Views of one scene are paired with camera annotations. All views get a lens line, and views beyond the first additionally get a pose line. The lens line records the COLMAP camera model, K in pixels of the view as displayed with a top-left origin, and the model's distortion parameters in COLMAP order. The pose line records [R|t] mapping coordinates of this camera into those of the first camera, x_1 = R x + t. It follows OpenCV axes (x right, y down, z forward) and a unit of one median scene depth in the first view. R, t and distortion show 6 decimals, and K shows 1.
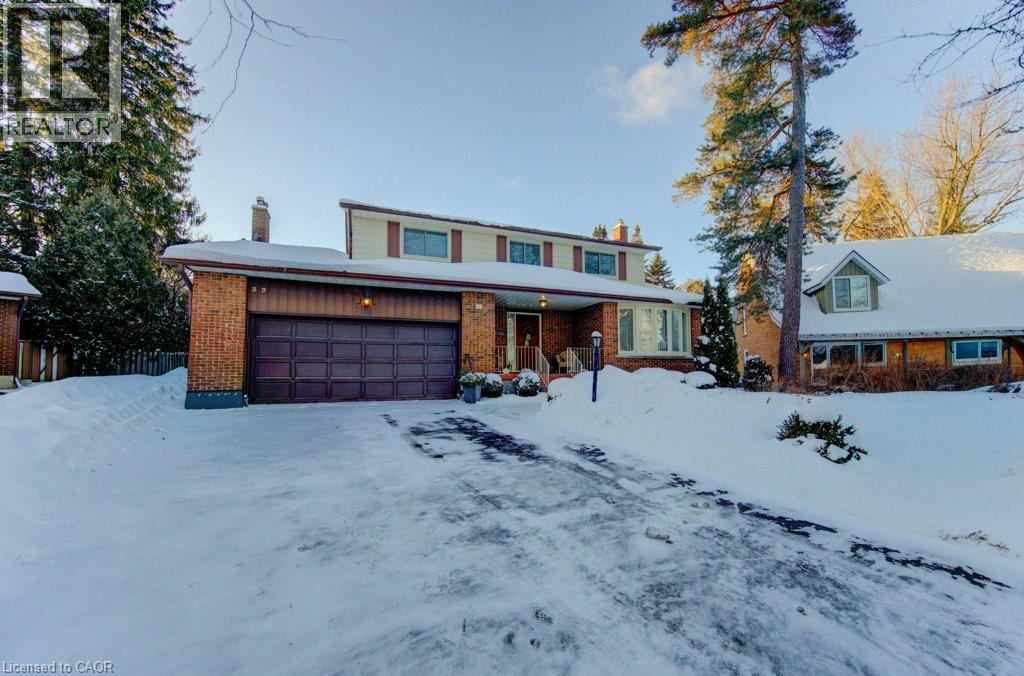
lens RADIAL K [[398.2, 0, 538.9], [0, 398.2, 334.5], [0, 0, 1]] dist [-0.004131, -0.000327]
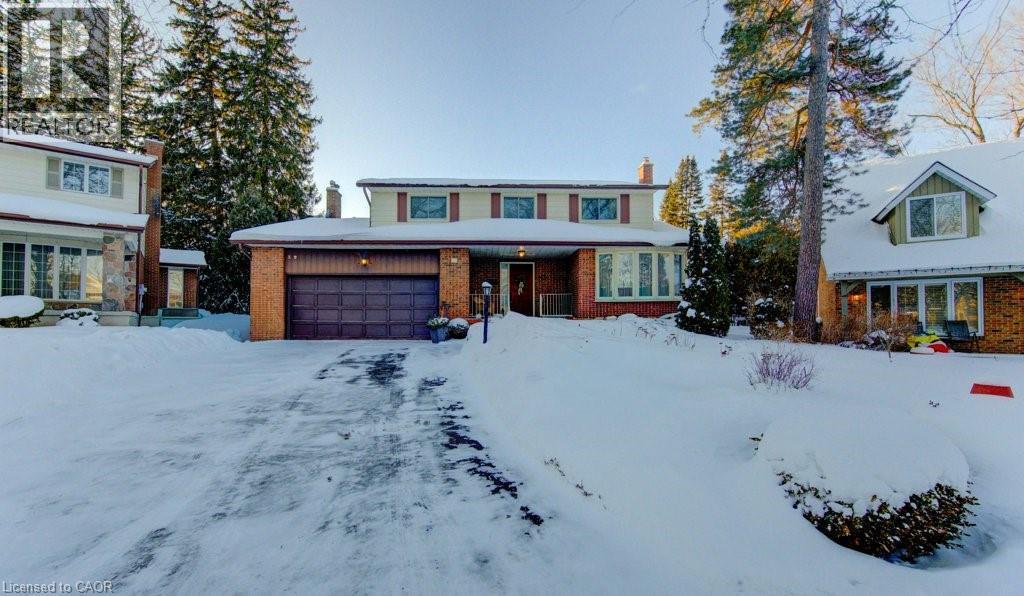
lens RADIAL K [[399.7, 0, 512.6], [0, 399.7, 287.8], [0, 0, 1]] dist [-0.003110, -0.000402]
pose [[0.937521, -0.022674, -0.347188, 0.368838], [0.030801, 0.999365, 0.017906, -0.005416], [0.346562, -0.027481, 0.937625, -0.029660]]
